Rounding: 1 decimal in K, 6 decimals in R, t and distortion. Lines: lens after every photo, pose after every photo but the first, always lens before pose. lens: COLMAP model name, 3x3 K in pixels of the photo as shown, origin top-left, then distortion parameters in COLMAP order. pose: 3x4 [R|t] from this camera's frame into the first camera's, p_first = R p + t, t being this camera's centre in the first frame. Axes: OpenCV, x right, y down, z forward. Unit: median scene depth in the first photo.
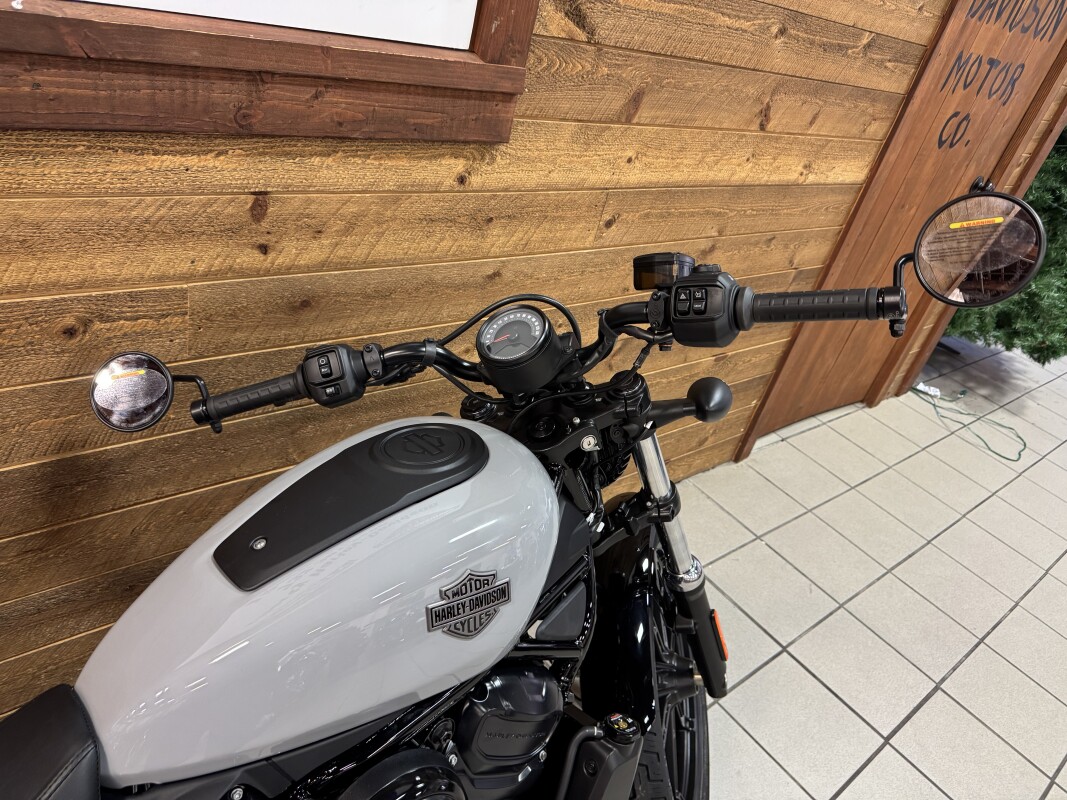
lens RADIAL K [[757.3, 0, 533.5], [0, 757.3, 400.0], [0, 0, 1]] dist [0.060331, -0.076002]
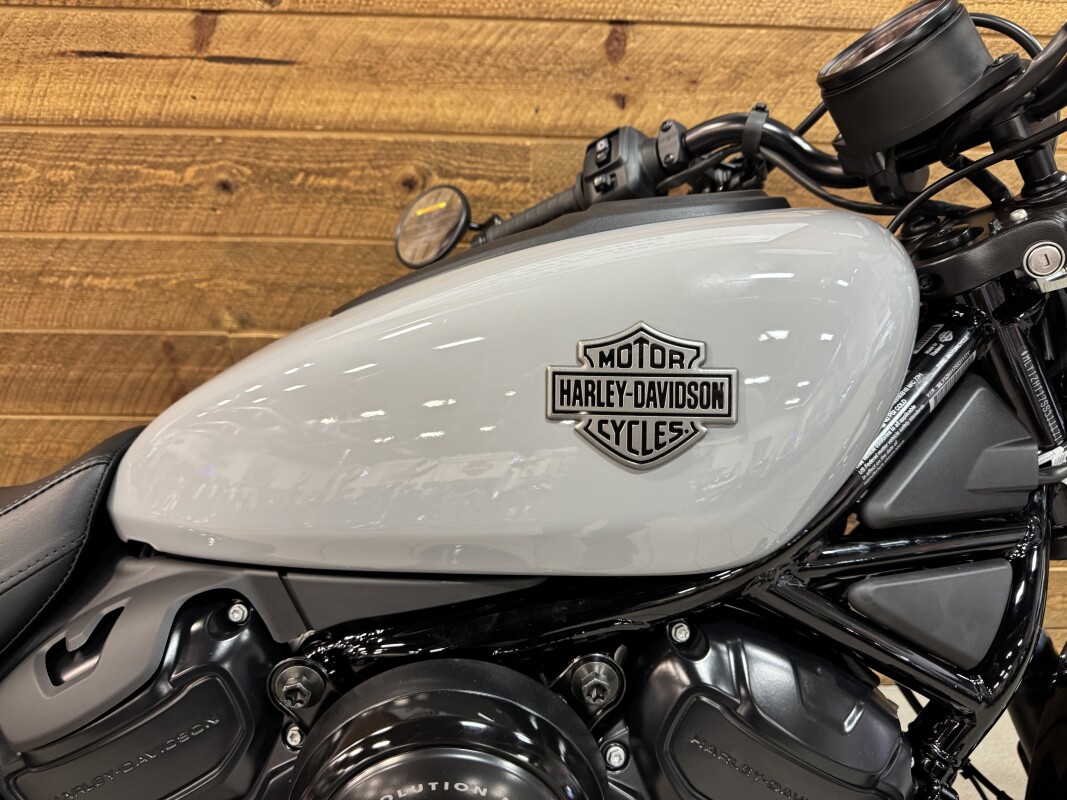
lens RADIAL K [[790.0, 0, 537.4], [0, 790.0, 398.5], [0, 0, 1]] dist [-0.007471, -0.009770]
pose [[0.767539, 0.066879, -0.637504, 0.130195], [-0.197205, 0.970943, -0.135570, 0.232137], [0.609913, 0.229775, 0.758425, 0.367282]]
